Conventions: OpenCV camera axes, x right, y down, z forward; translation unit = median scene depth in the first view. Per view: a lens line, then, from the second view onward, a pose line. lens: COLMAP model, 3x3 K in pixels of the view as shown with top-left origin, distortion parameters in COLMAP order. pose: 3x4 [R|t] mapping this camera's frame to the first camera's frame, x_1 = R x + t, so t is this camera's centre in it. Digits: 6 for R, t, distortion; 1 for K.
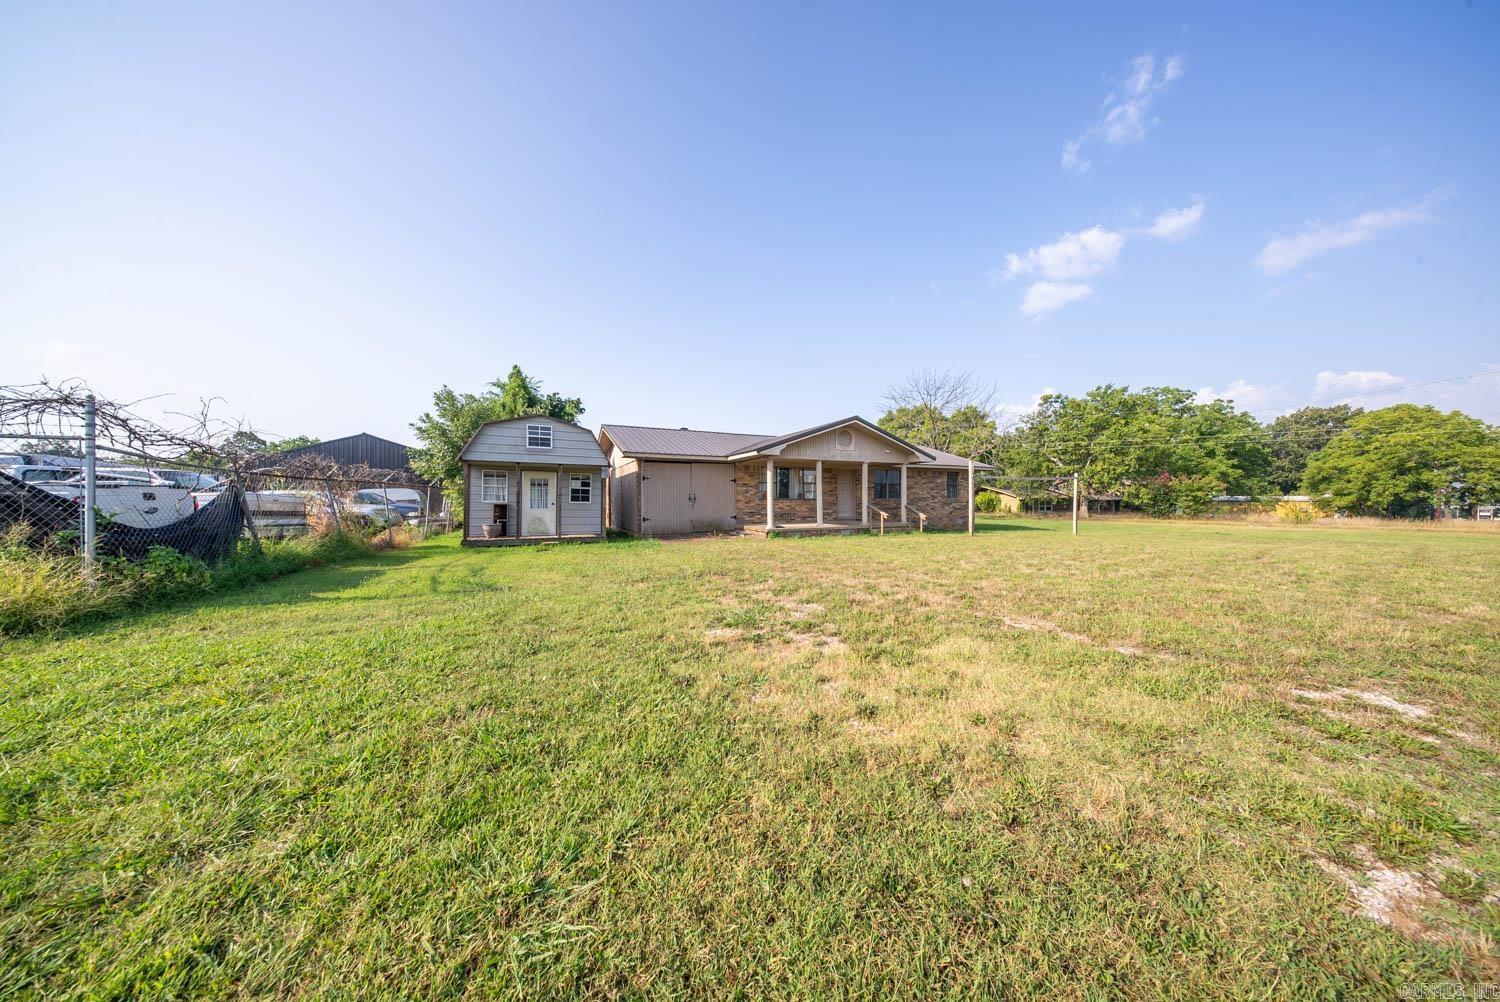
lens RADIAL K [[441.0, 0, 749.6], [0, 441.0, 502.8], [0, 0, 1]] dist [0.000574, -0.000738]
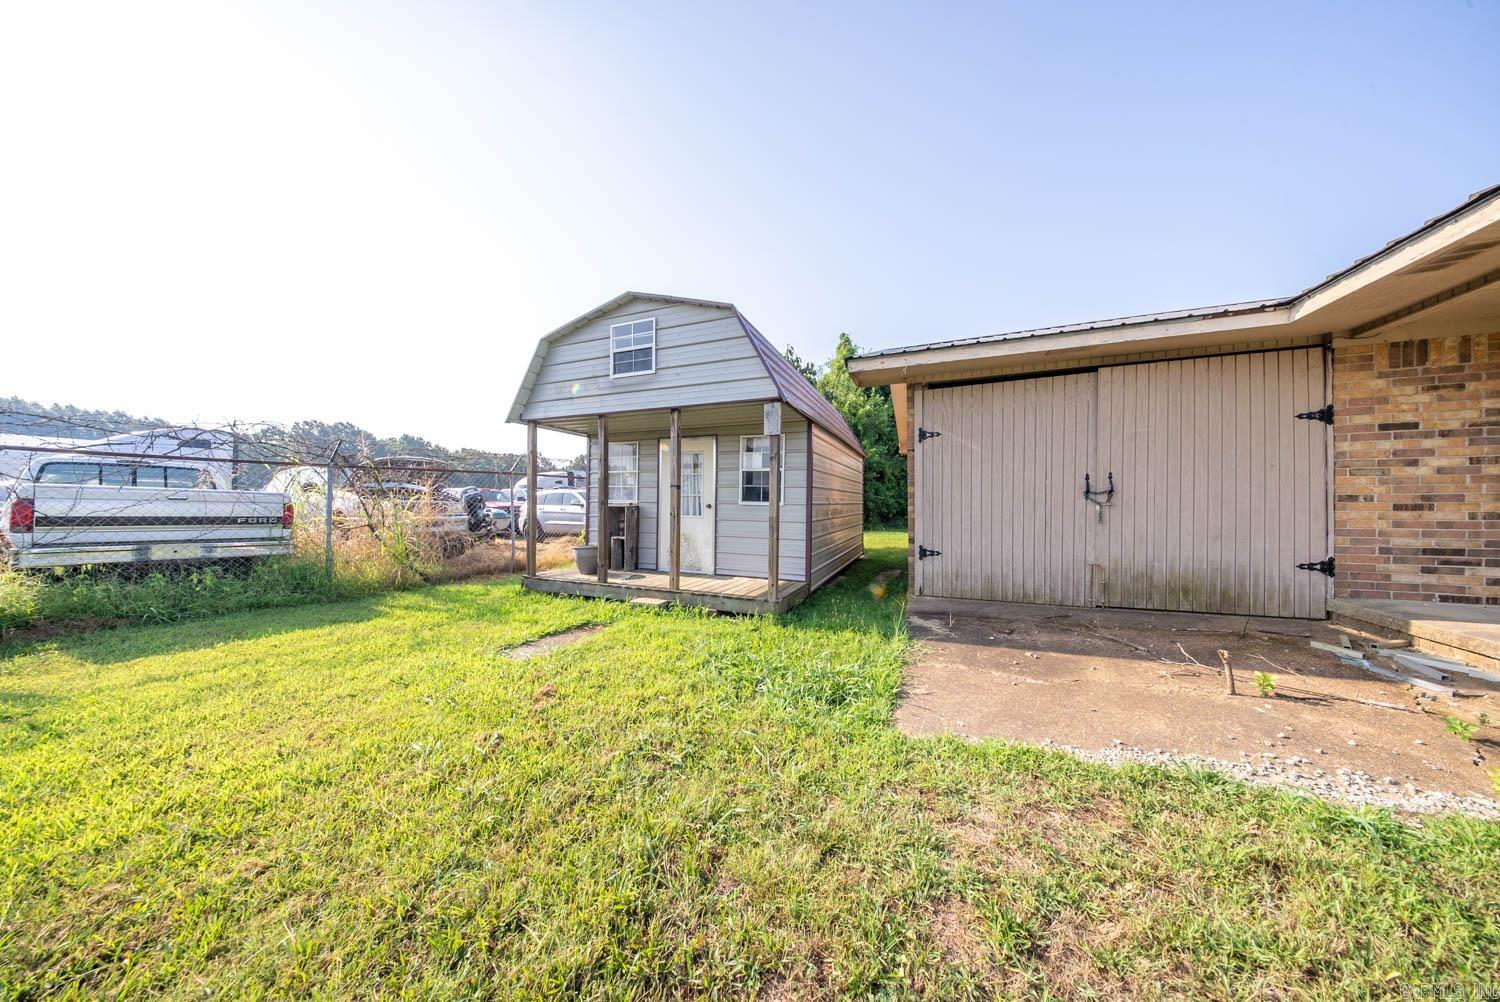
lens RADIAL K [[441.0, 0, 750.8], [0, 441.0, 503.2], [0, 0, 1]] dist [0.000574, -0.000738]
pose [[0.662805, 0.004907, -0.748776, -0.033770], [-0.002367, 0.999987, 0.004458, -0.001370], [0.748789, -0.001183, 0.662808, 0.331902]]
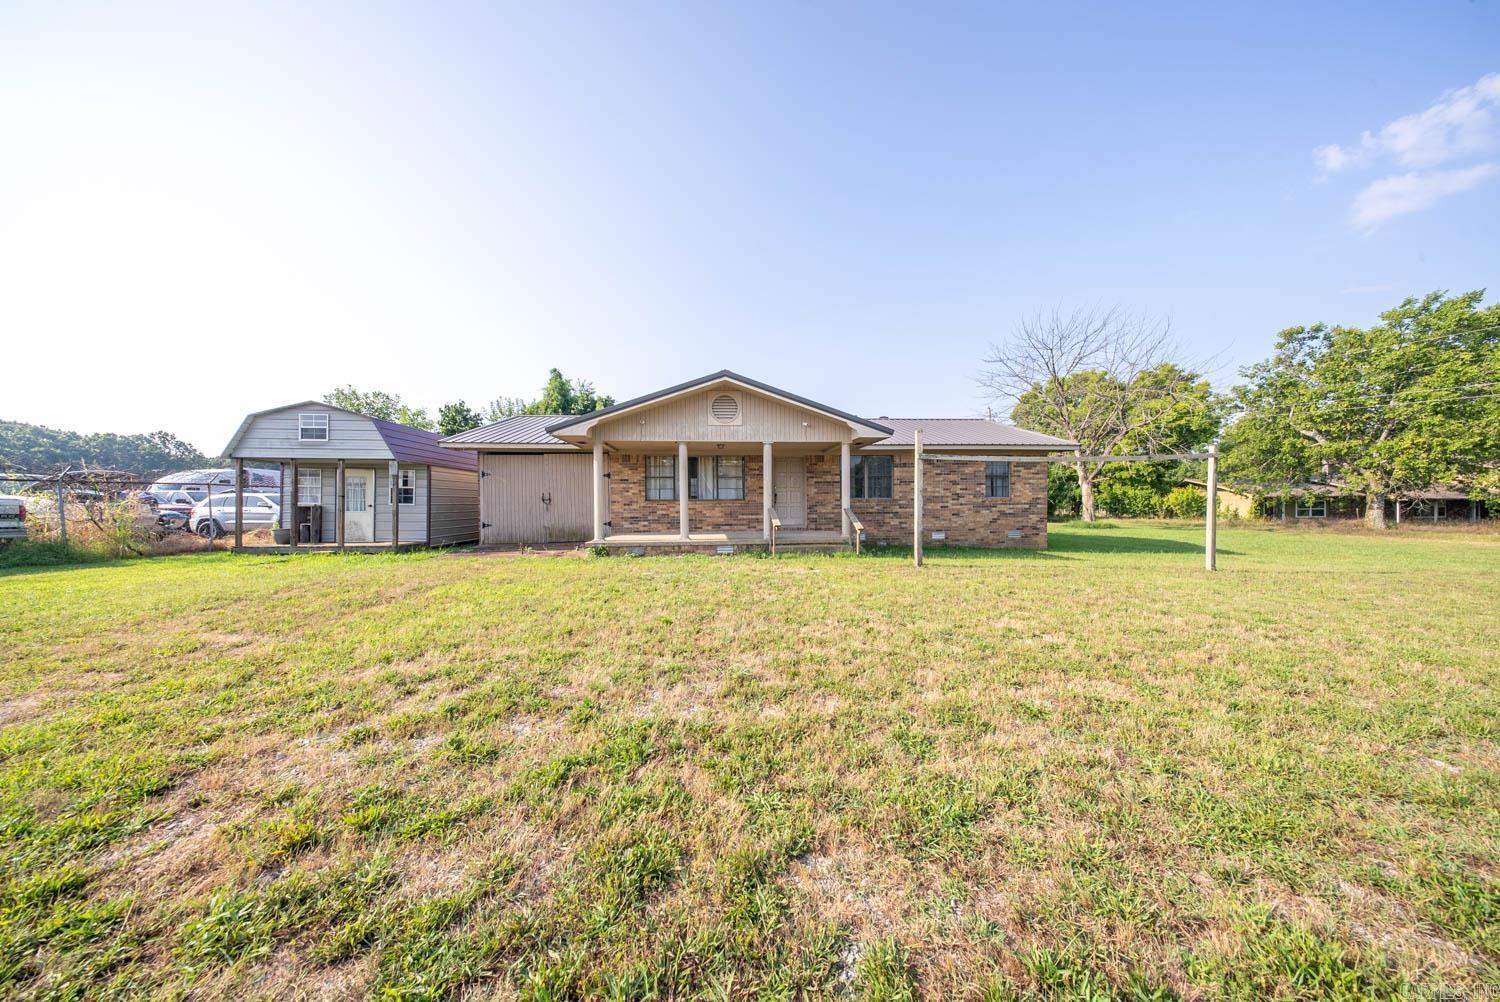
lens RADIAL K [[441.0, 0, 750.1], [0, 441.0, 502.0], [0, 0, 1]] dist [0.000574, -0.000738]
pose [[0.933163, 0.000205, -0.359455, 0.256284], [-0.000651, 0.999999, -0.001120, -0.002247], [0.359454, 0.001279, 0.933162, 0.209228]]
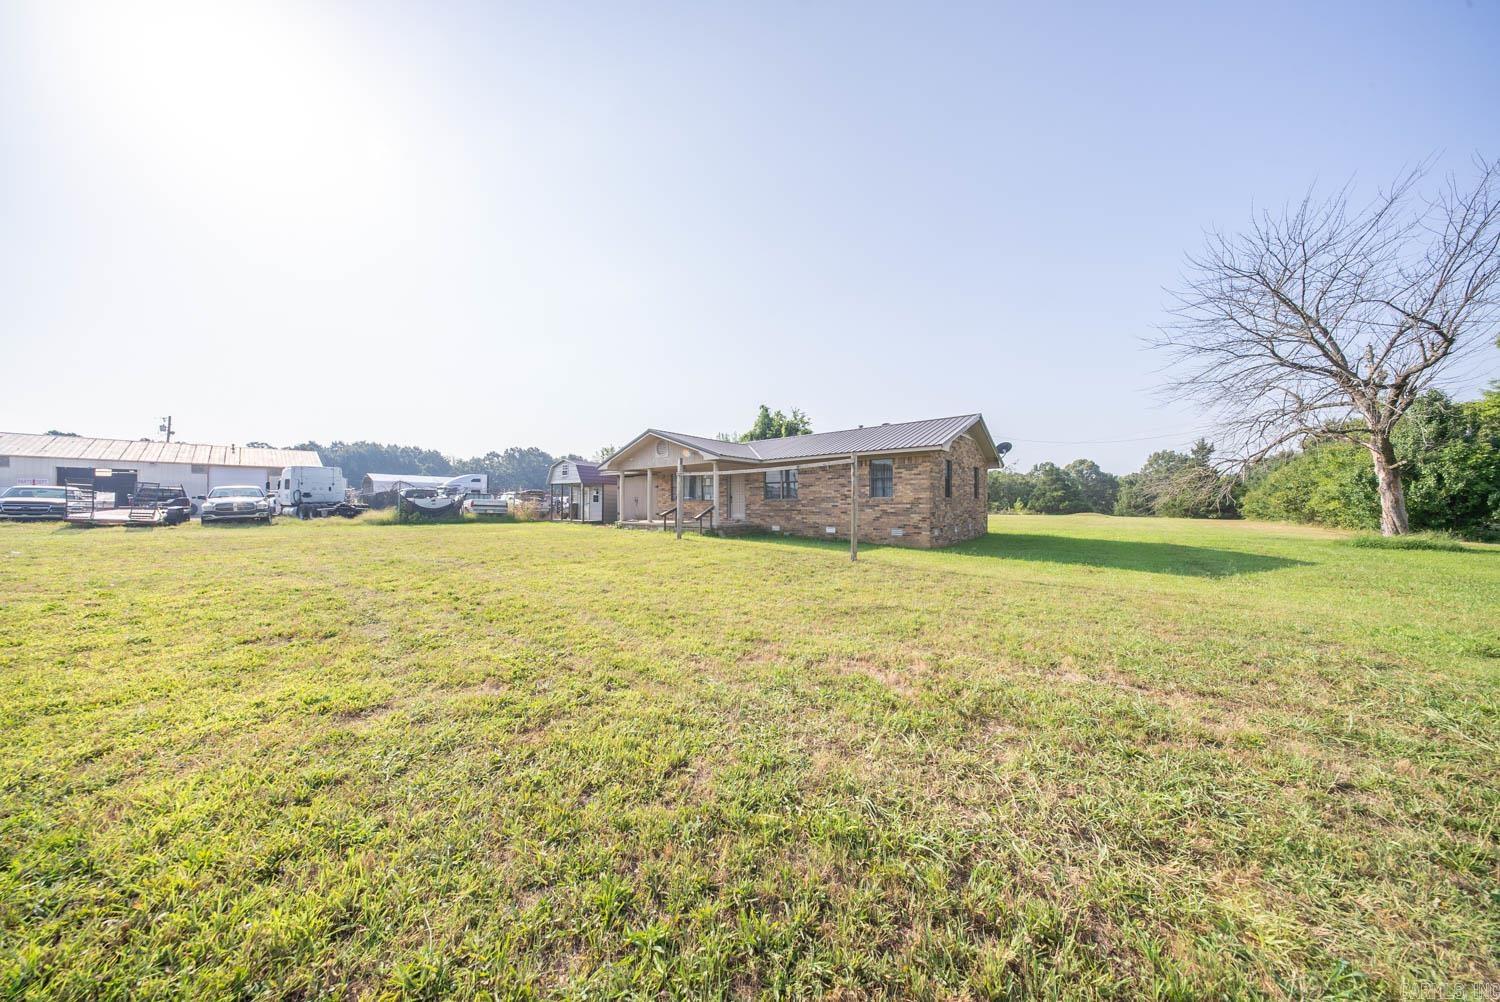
lens RADIAL K [[441.0, 0, 754.0], [0, 441.0, 502.1], [0, 0, 1]] dist [0.000574, -0.000738]
pose [[0.425421, -0.003436, -0.904989, 0.714891], [-0.009915, 0.999915, -0.008458, 0.002983], [0.904941, 0.012571, 0.425351, 0.381550]]
